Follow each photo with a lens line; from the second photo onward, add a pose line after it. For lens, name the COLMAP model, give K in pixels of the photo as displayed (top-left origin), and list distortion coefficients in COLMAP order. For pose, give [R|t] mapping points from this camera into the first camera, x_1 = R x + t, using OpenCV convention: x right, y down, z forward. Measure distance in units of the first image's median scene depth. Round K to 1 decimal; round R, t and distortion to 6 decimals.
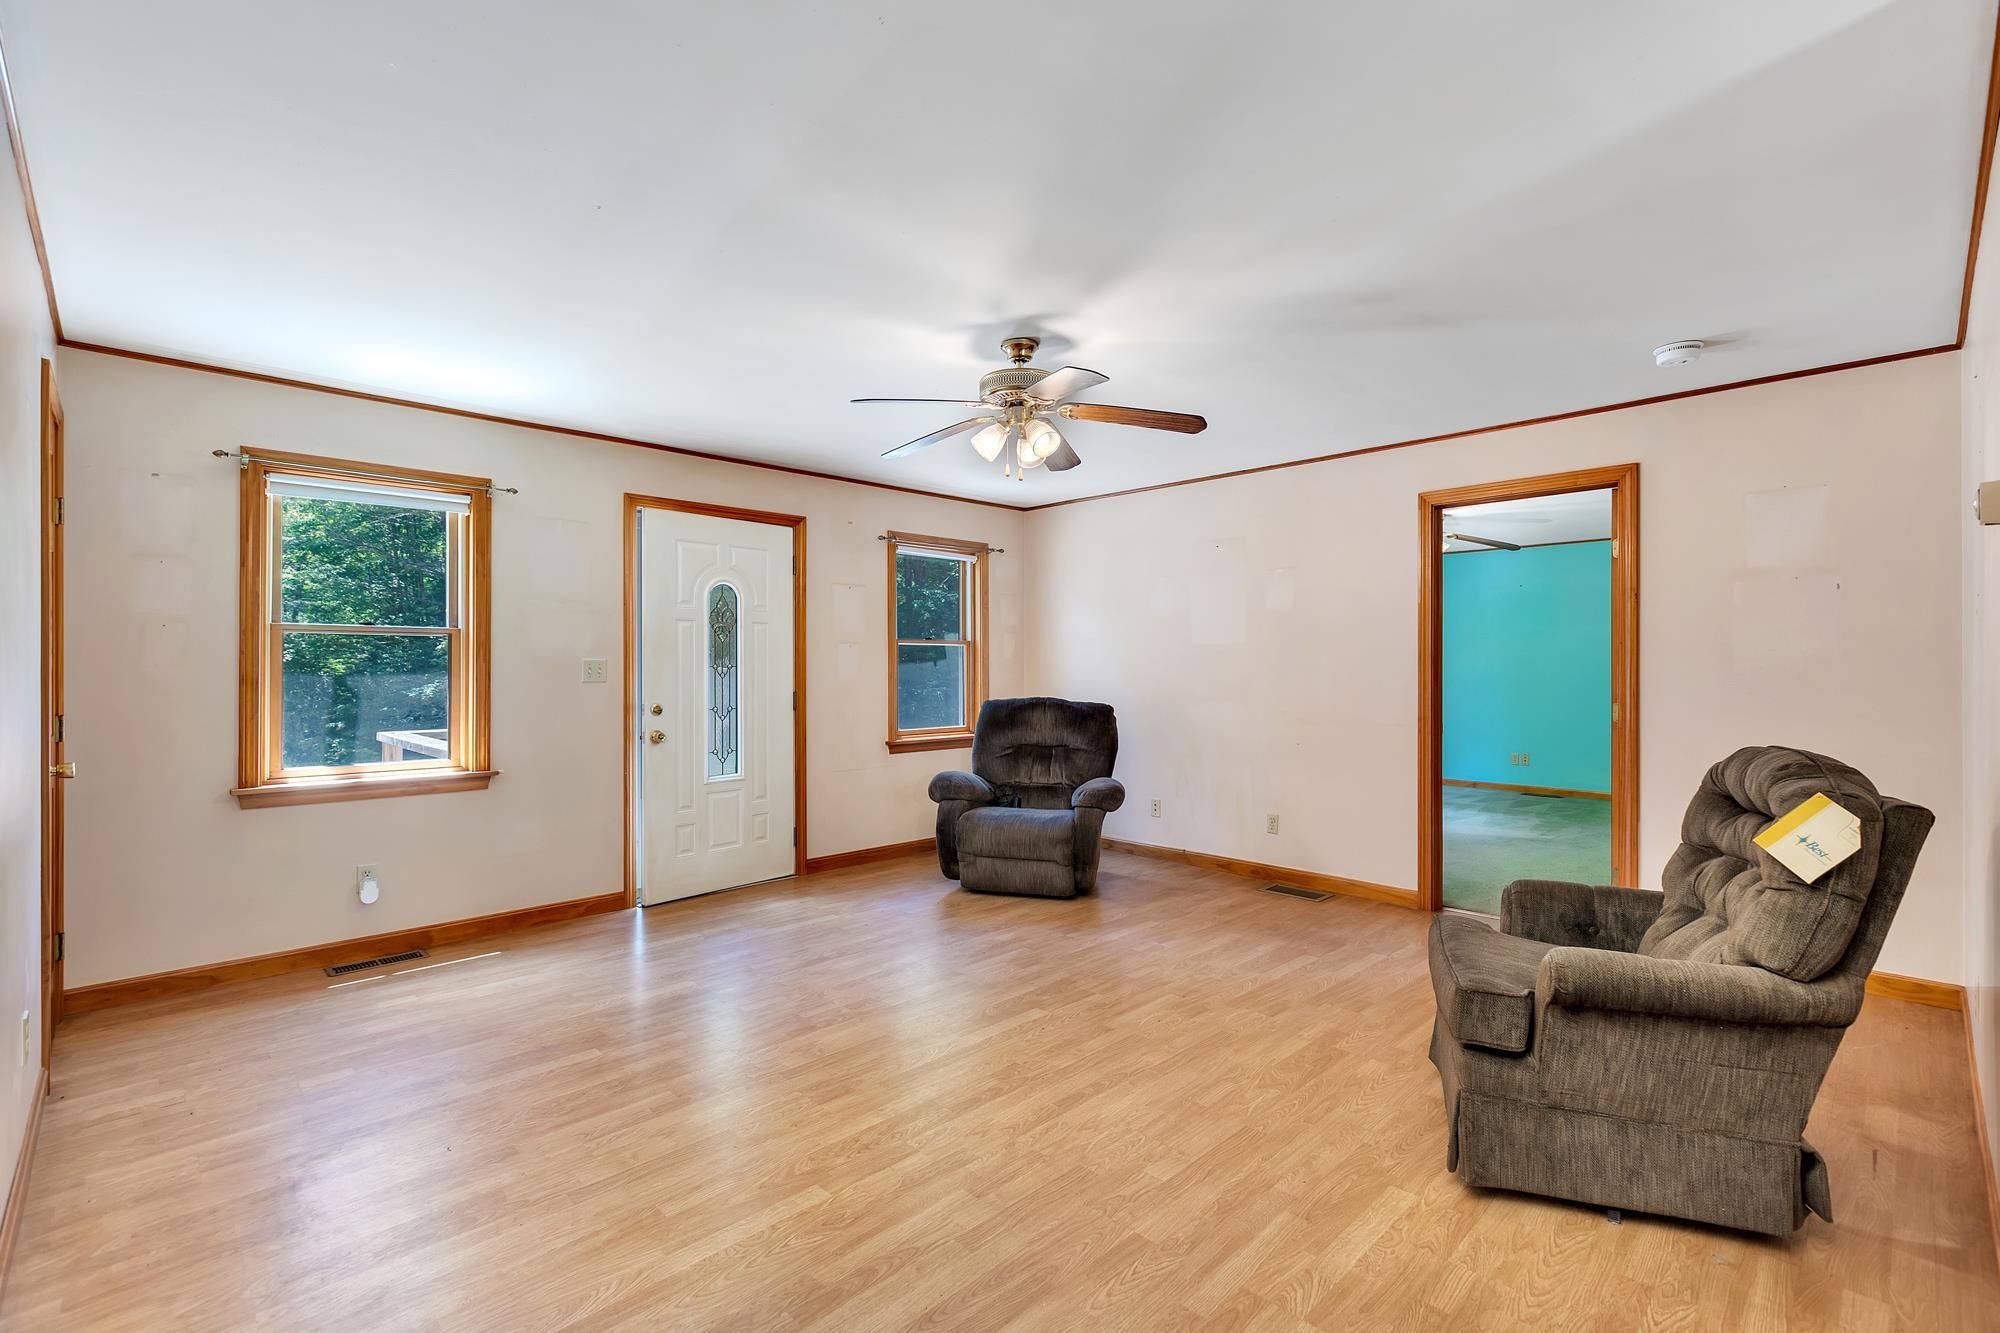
lens RADIAL K [[896.6, 0, 1000.9], [0, 896.6, 664.5], [0, 0, 1]] dist [0.001209, -0.000713]
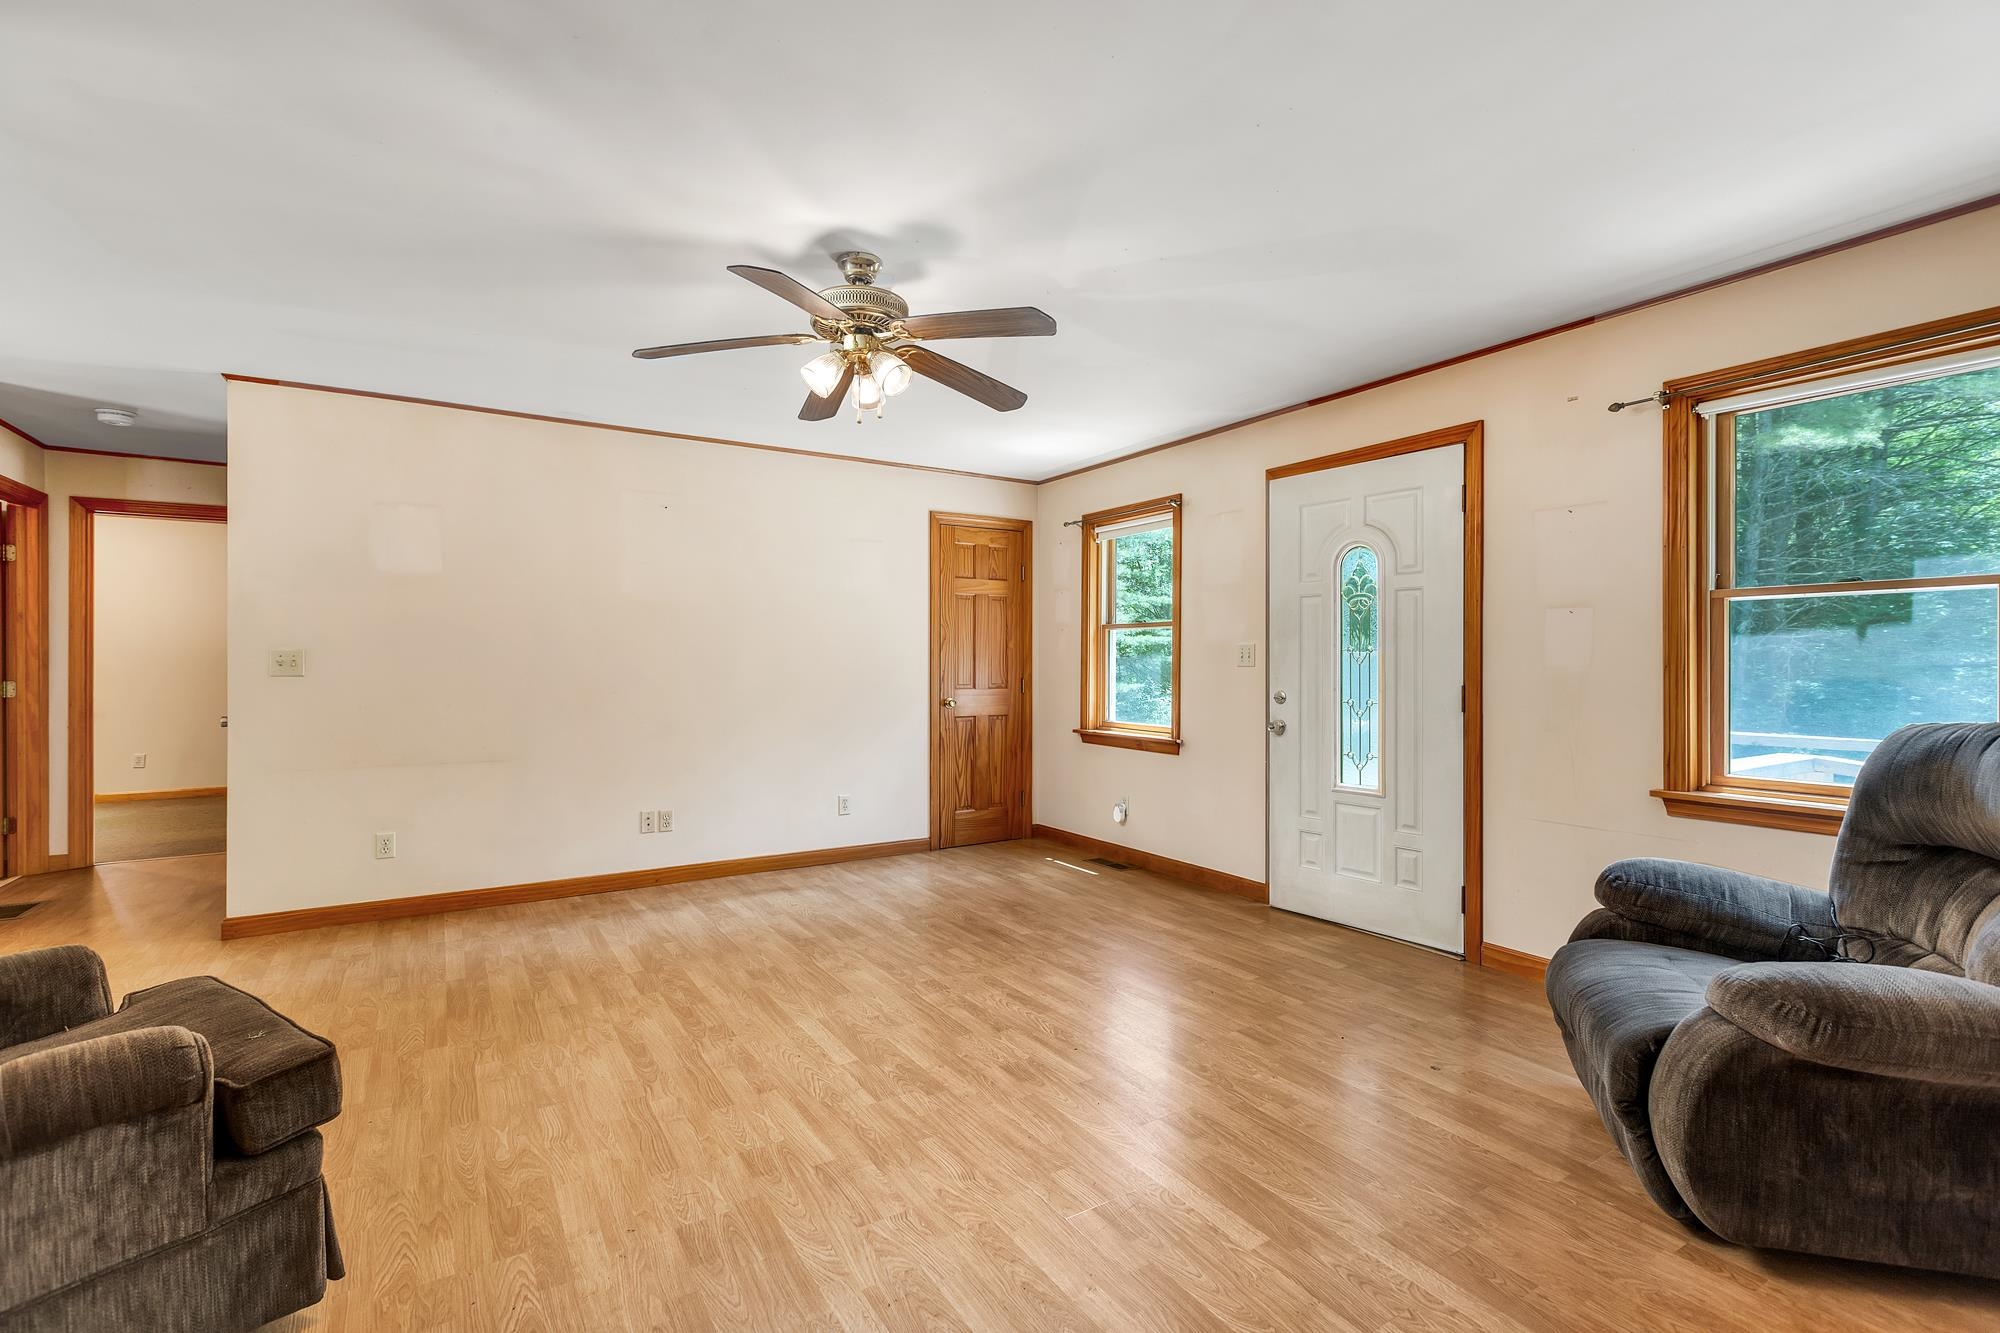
lens RADIAL K [[896.6, 0, 1003.3], [0, 896.6, 663.2], [0, 0, 1]] dist [0.001209, -0.000713]
pose [[-0.206831, 0.000719, -0.978376, 0.714060], [-0.000236, 1.000000, 0.000785, 0.018659], [0.978377, 0.000393, -0.206831, 1.141784]]
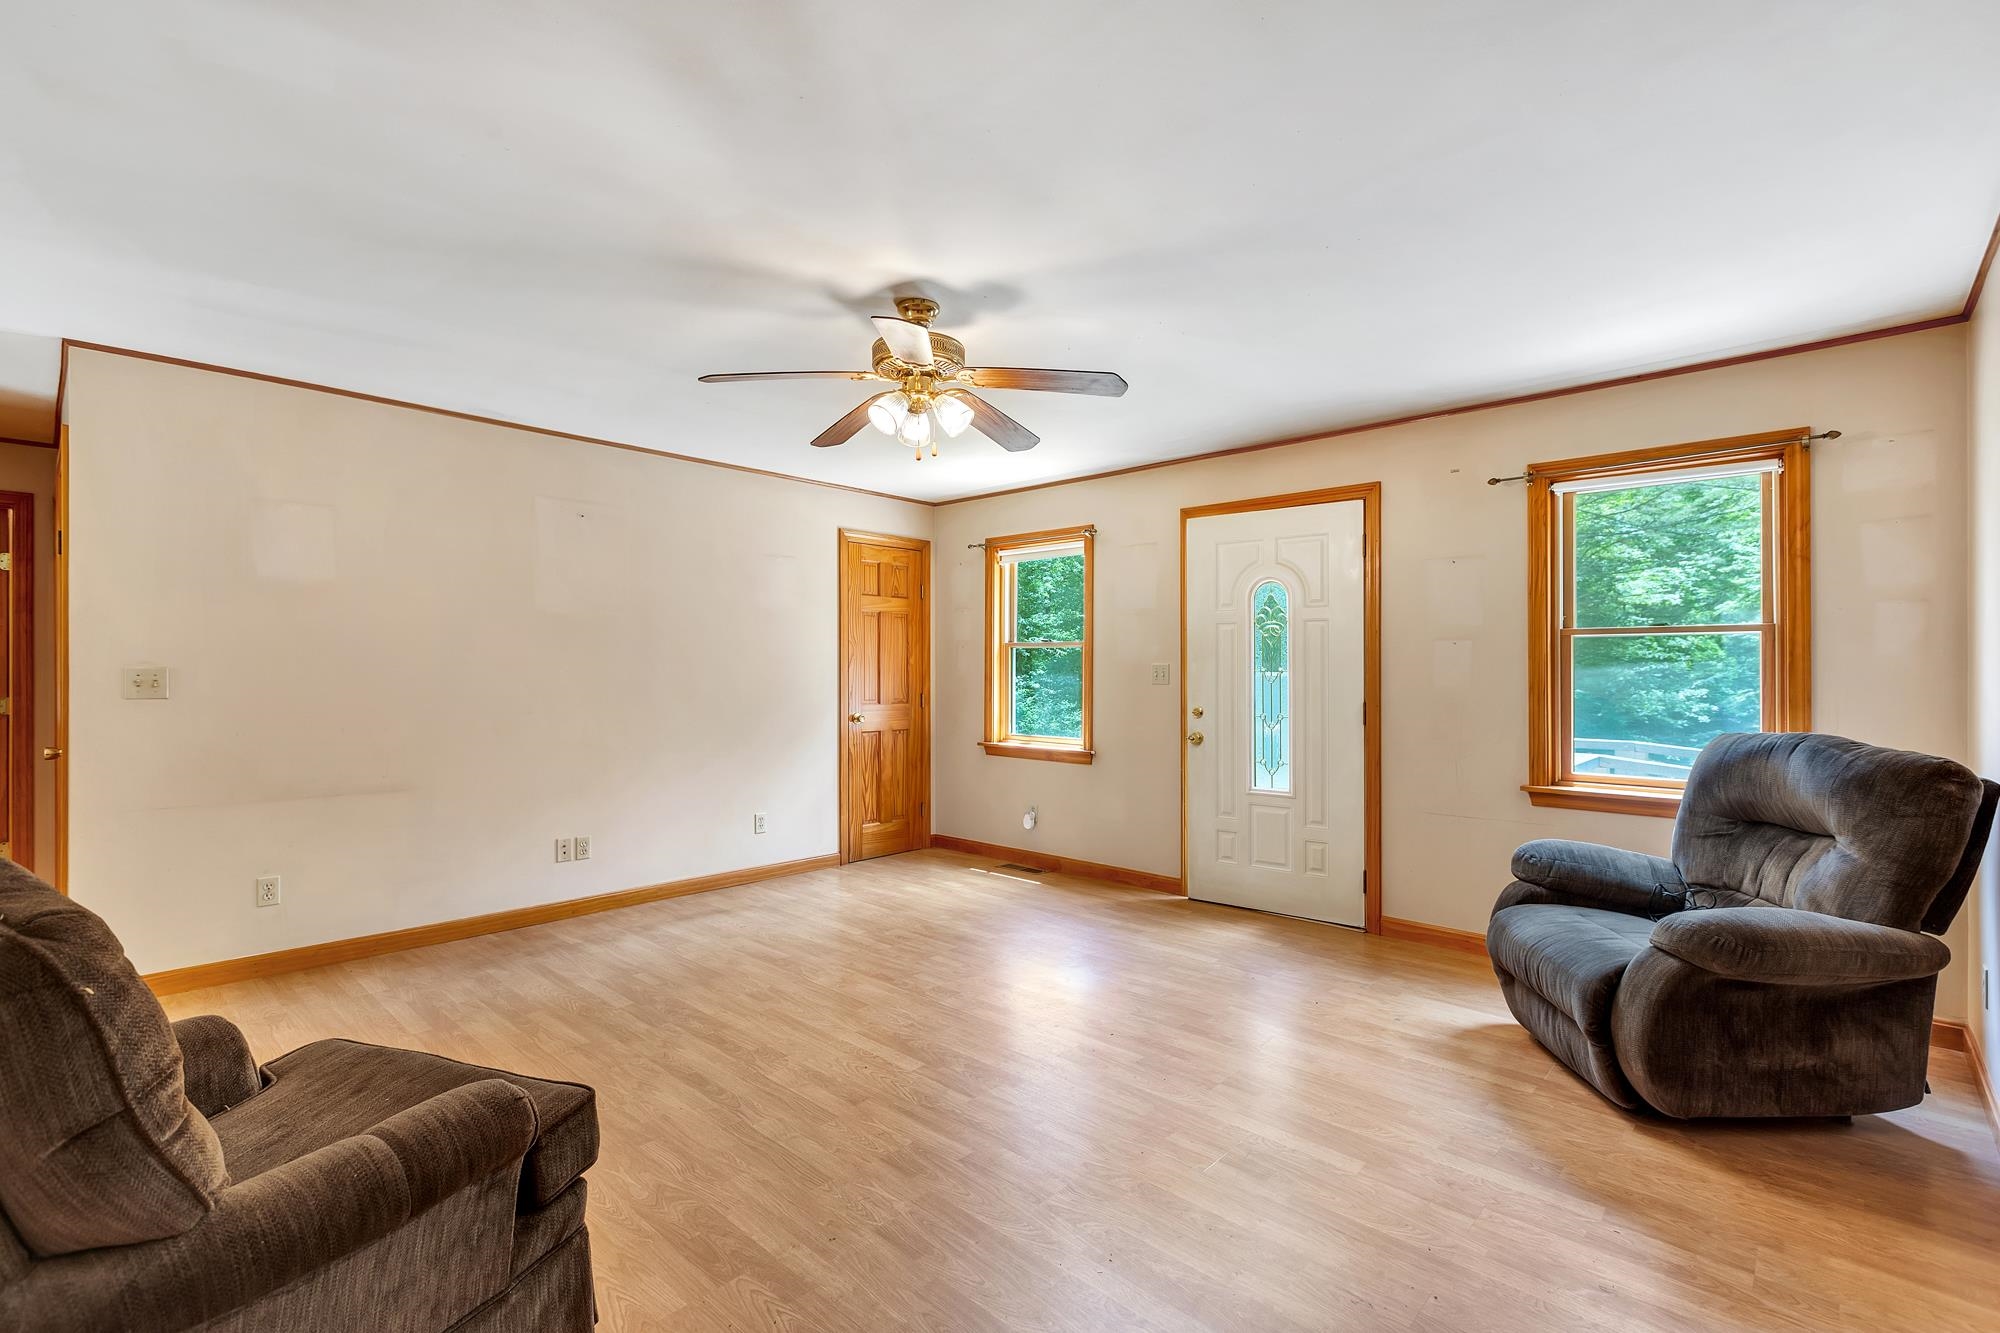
lens RADIAL K [[896.6, 0, 1000.5], [0, 896.6, 666.9], [0, 0, 1]] dist [0.001209, -0.000713]
pose [[0.046999, -0.002807, -0.998891, 0.796276], [-0.003125, 0.999991, -0.002957, 0.002806], [0.998890, 0.003261, 0.046989, 0.906529]]
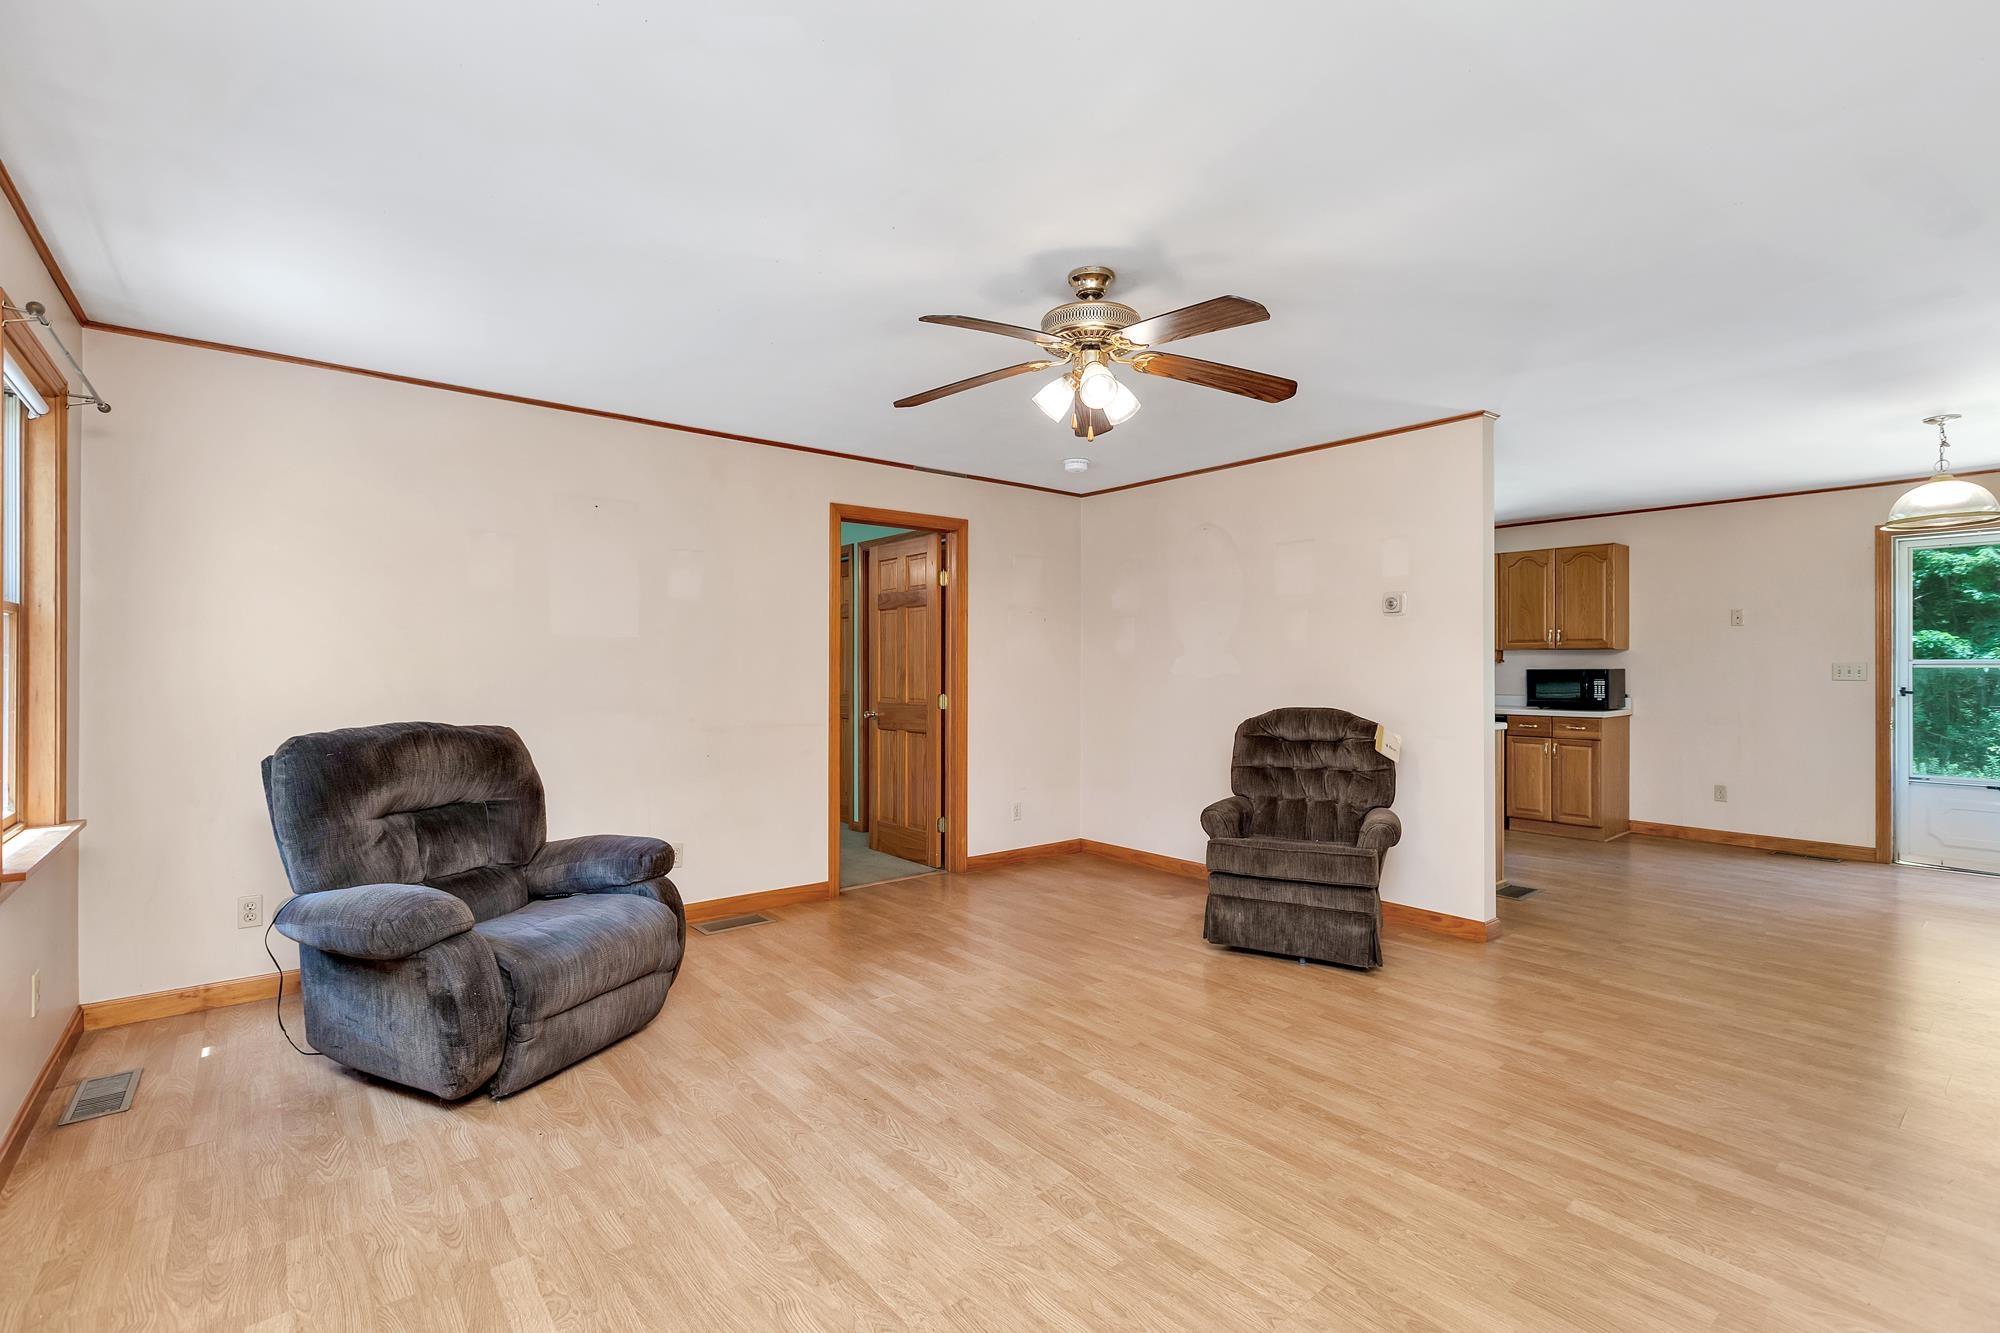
lens RADIAL K [[896.6, 0, 1009.4], [0, 896.6, 663.1], [0, 0, 1]] dist [0.001209, -0.000713]
pose [[0.076338, 0.003552, 0.997076, -0.700947], [-0.002532, 0.999991, -0.003368, 0.002458], [-0.997079, -0.002268, 0.076346, 0.884807]]
